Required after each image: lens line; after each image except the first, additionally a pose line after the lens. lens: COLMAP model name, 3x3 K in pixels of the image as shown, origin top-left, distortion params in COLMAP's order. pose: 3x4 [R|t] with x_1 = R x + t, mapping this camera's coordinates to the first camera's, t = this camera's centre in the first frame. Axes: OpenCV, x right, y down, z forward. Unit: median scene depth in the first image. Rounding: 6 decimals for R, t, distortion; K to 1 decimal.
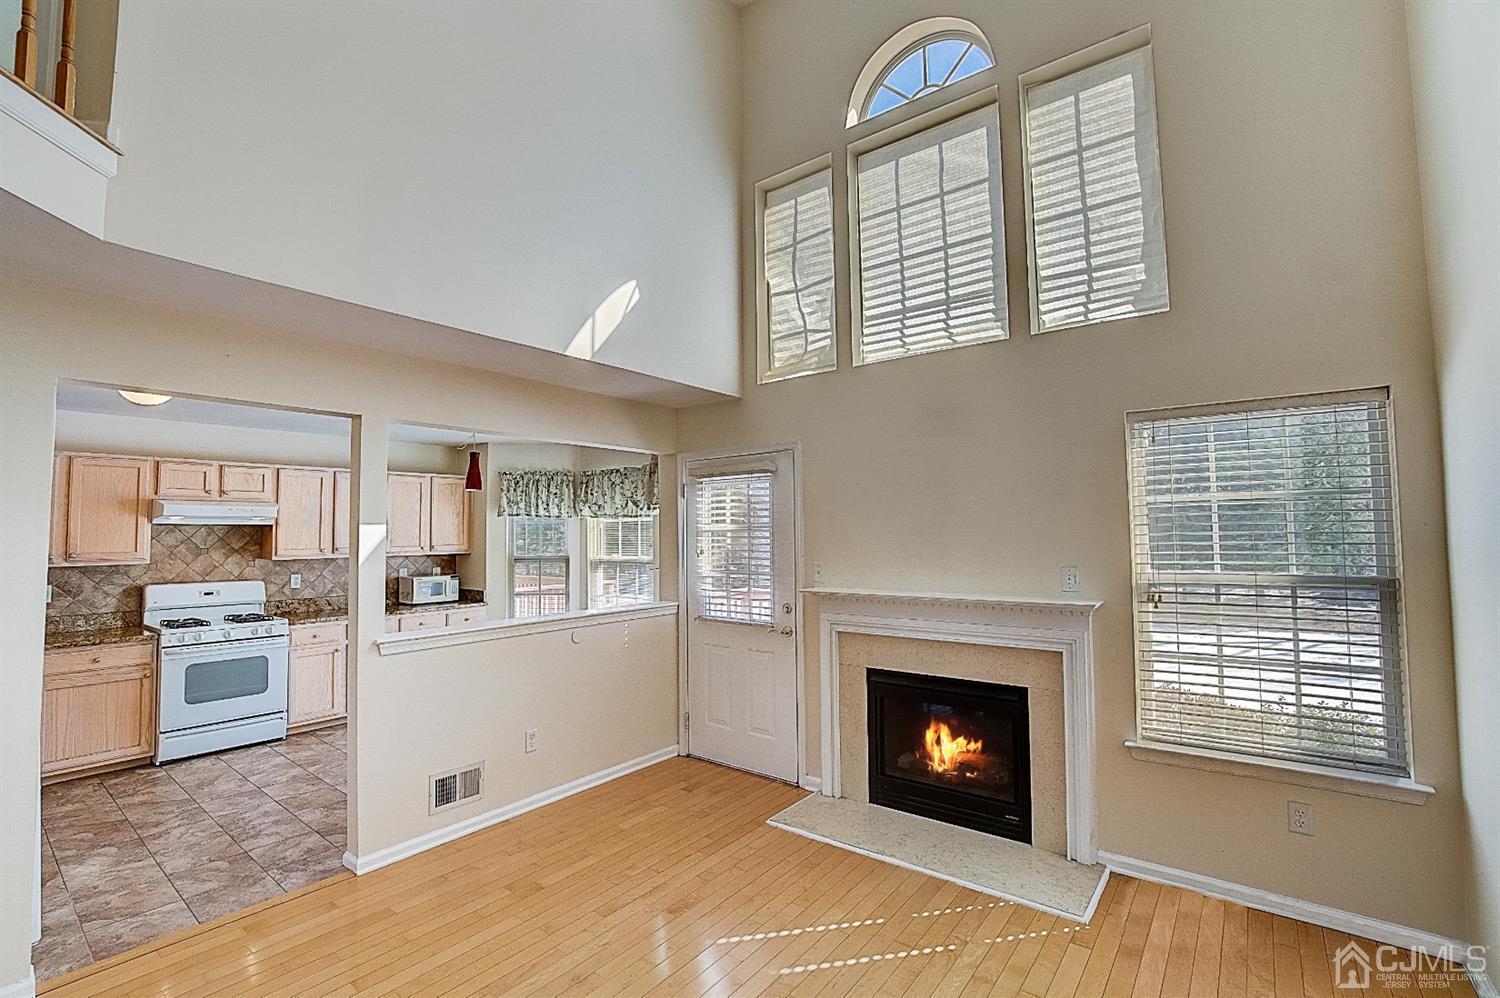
lens RADIAL K [[662.7, 0, 743.0], [0, 662.7, 491.3], [0, 0, 1]] dist [-0.039071, 0.009232]
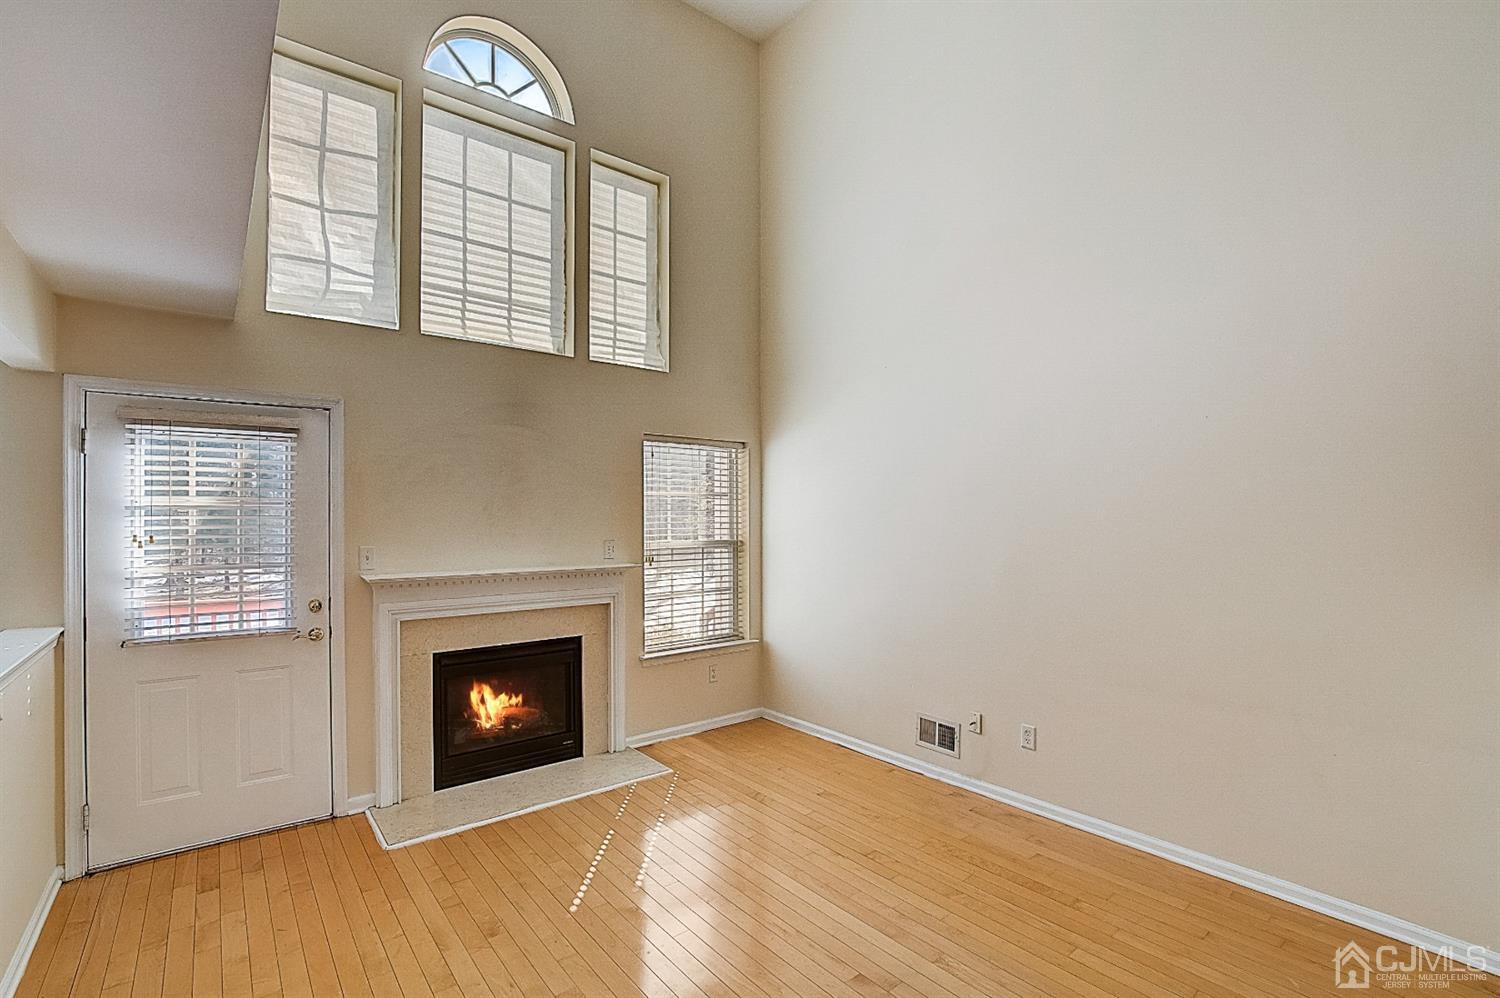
lens RADIAL K [[667.9, 0, 741.4], [0, 667.9, 507.6], [0, 0, 1]] dist [-0.028251, 0.000078]
pose [[0.223495, 0.025040, 0.974383, -0.558023], [-0.060676, 0.998089, -0.011732, 0.033706], [-0.972815, -0.056500, 0.224587, 0.305401]]
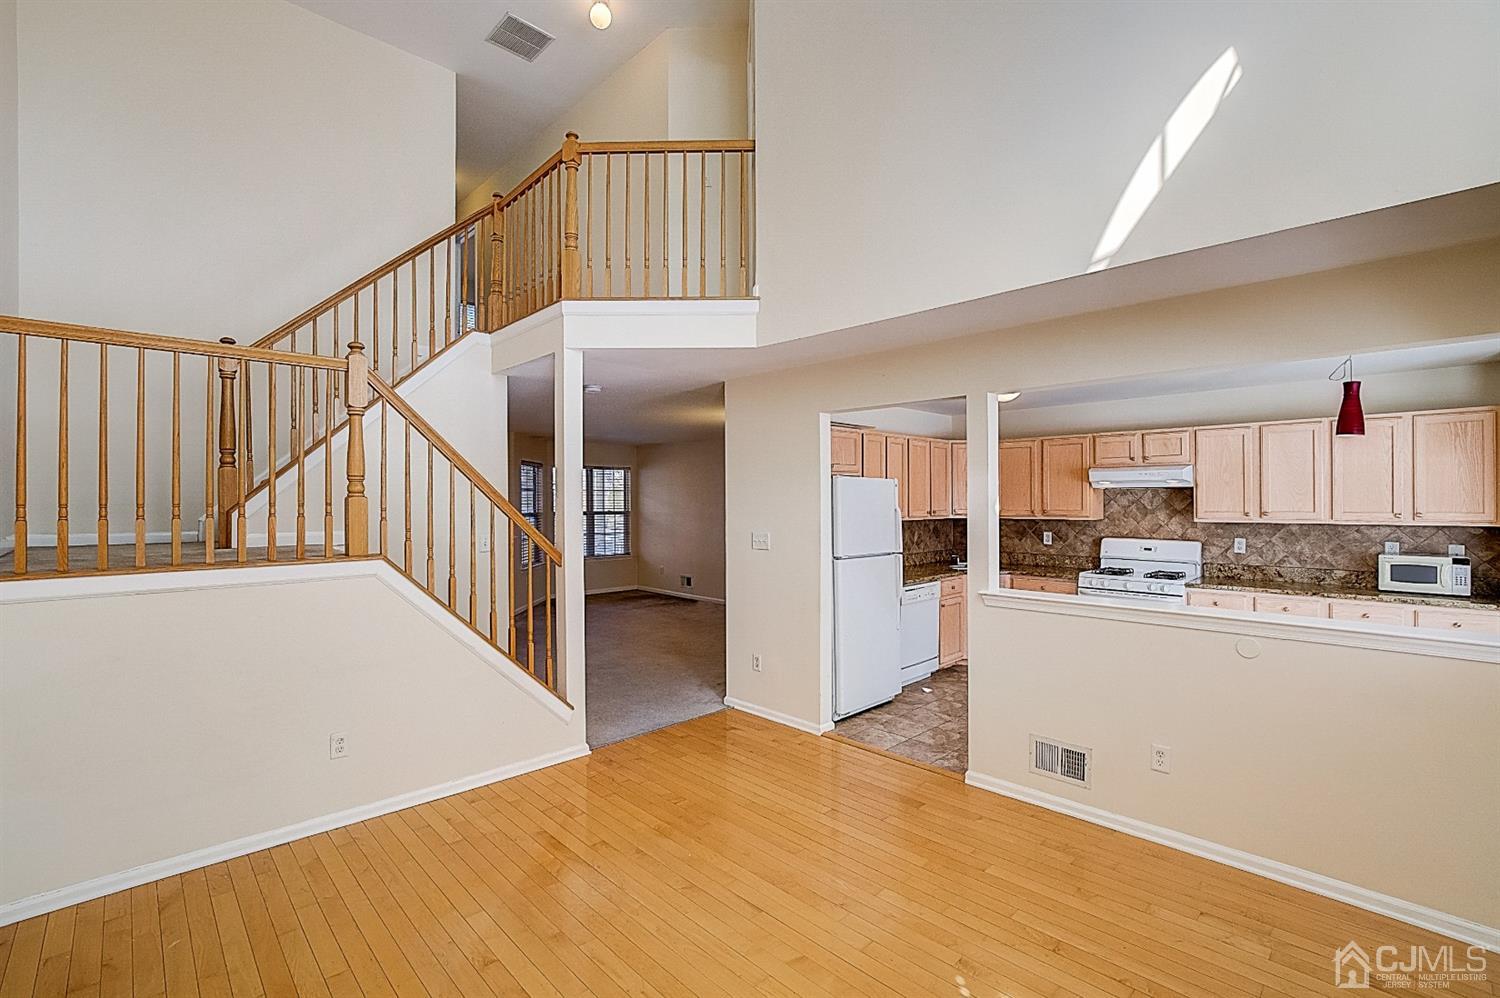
lens RADIAL K [[662.7, 0, 743.0], [0, 662.7, 491.3], [0, 0, 1]] dist [-0.039071, 0.009232]
pose [[-0.136651, -0.002643, -0.990616, 0.451069], [0.064606, 0.997844, -0.011574, 0.030031], [0.988510, -0.065581, -0.136186, 0.541304]]
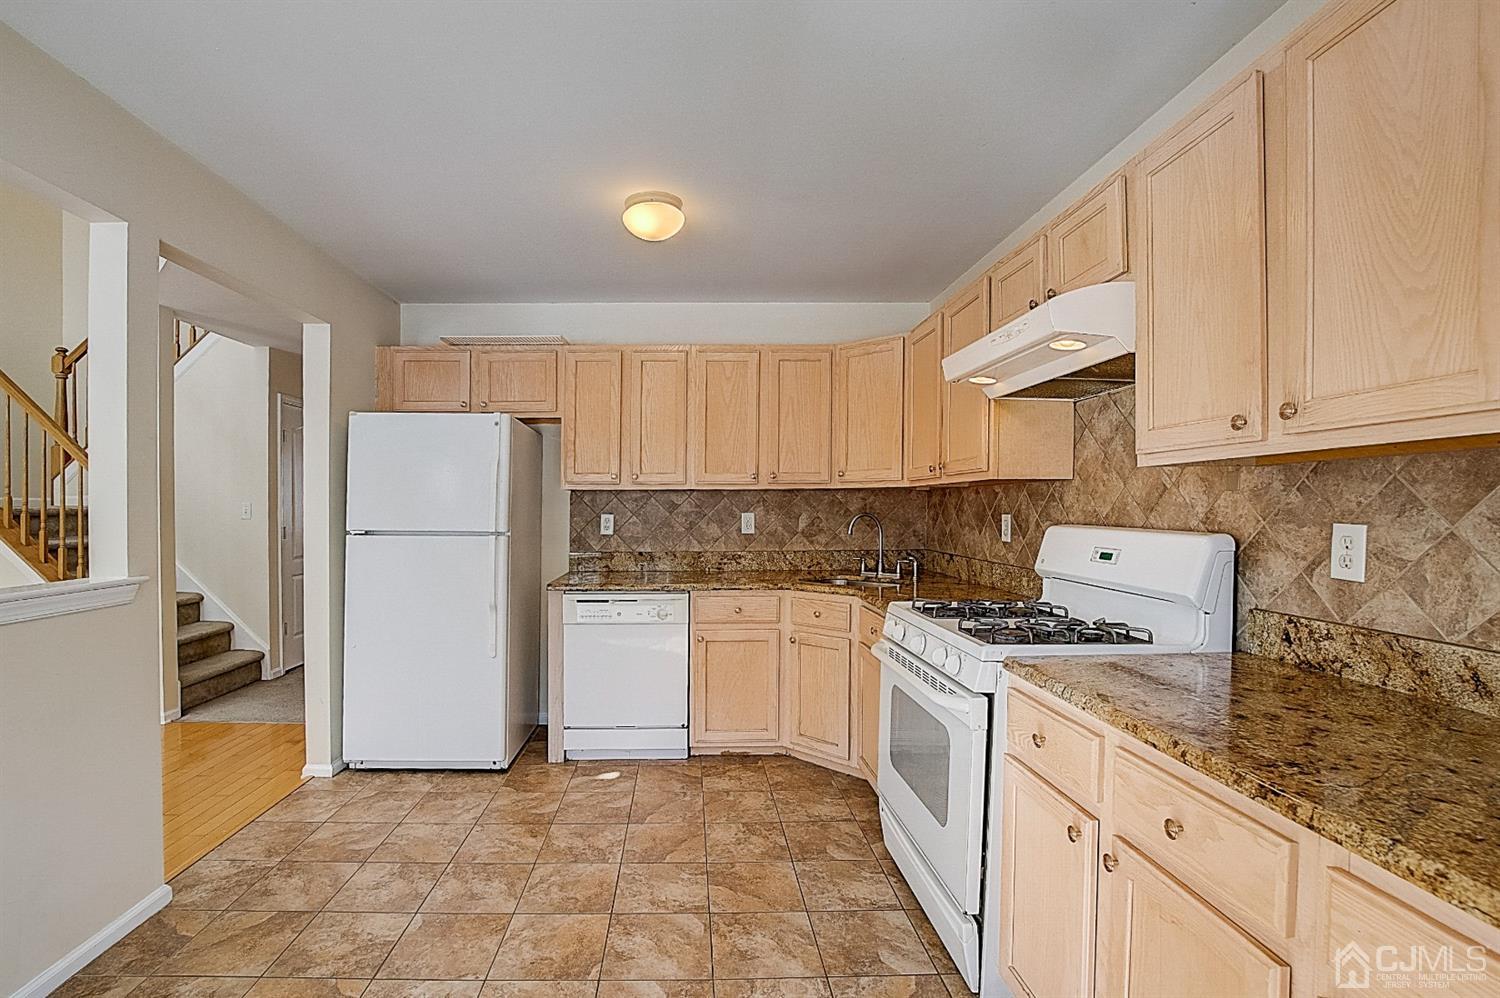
lens RADIAL K [[689.7, 0, 696.5], [0, 689.7, 508.6], [0, 0, 1]] dist [-0.046397, 0.010105]
pose [[-0.776433, 0.013930, -0.630046, -0.428538], [0.049203, 0.998044, -0.038568, 0.153177], [0.628277, -0.060946, -0.775599, 1.345563]]
